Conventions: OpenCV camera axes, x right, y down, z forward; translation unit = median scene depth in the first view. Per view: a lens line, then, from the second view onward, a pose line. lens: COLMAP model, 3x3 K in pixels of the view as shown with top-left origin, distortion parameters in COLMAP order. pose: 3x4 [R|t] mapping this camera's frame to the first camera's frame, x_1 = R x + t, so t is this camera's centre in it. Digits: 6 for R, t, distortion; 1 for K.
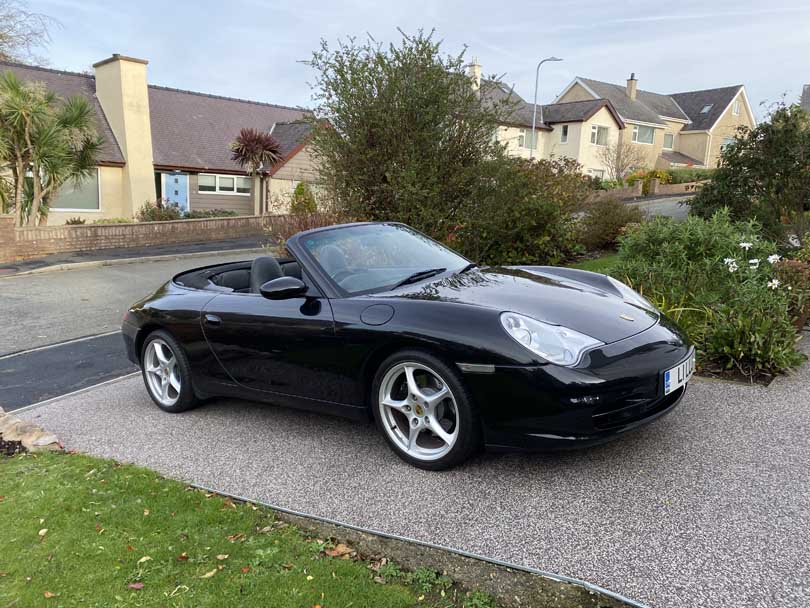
lens RADIAL K [[620.7, 0, 409.0], [0, 620.7, 301.5], [0, 0, 1]] dist [0.024881, -0.025408]
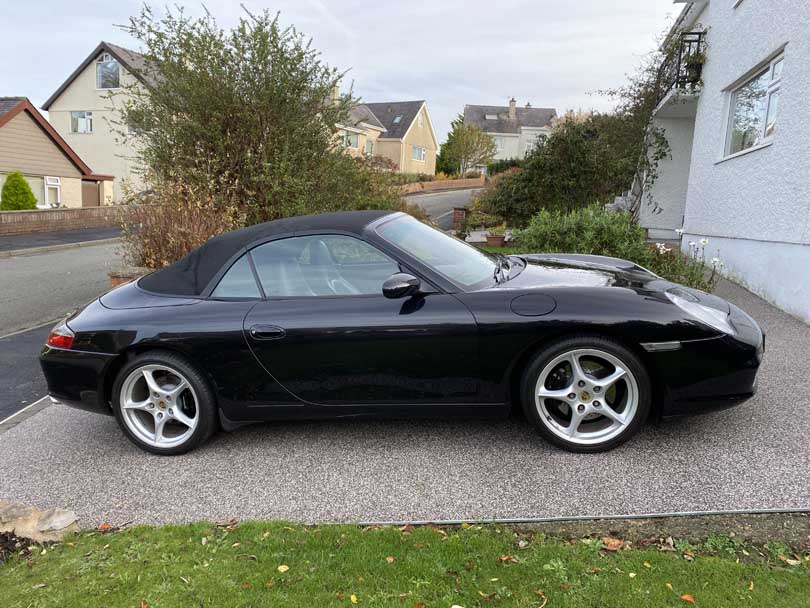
lens RADIAL K [[620.7, 0, 404.8], [0, 620.7, 305.8], [0, 0, 1]] dist [0.024881, -0.025408]
pose [[0.881045, -0.069590, 0.467885, -0.156901], [0.066930, 0.997508, 0.022331, -0.003035], [-0.468273, 0.011641, 0.883507, 0.053604]]
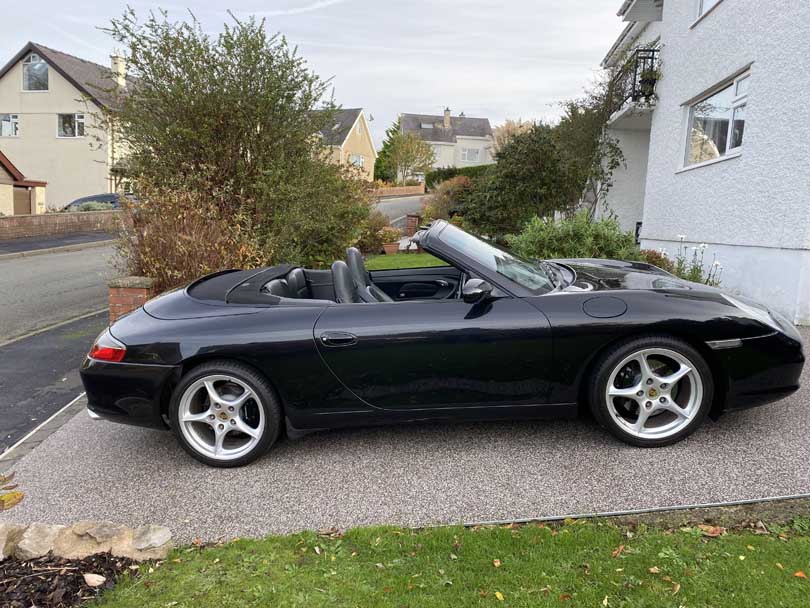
lens RADIAL K [[620.7, 0, 399.3], [0, 620.7, 302.1], [0, 0, 1]] dist [0.024881, -0.025408]
pose [[0.826874, -0.075298, 0.557323, -0.205948], [0.081813, 0.996559, 0.013261, -0.006682], [-0.556404, 0.034631, 0.830190, 0.077566]]
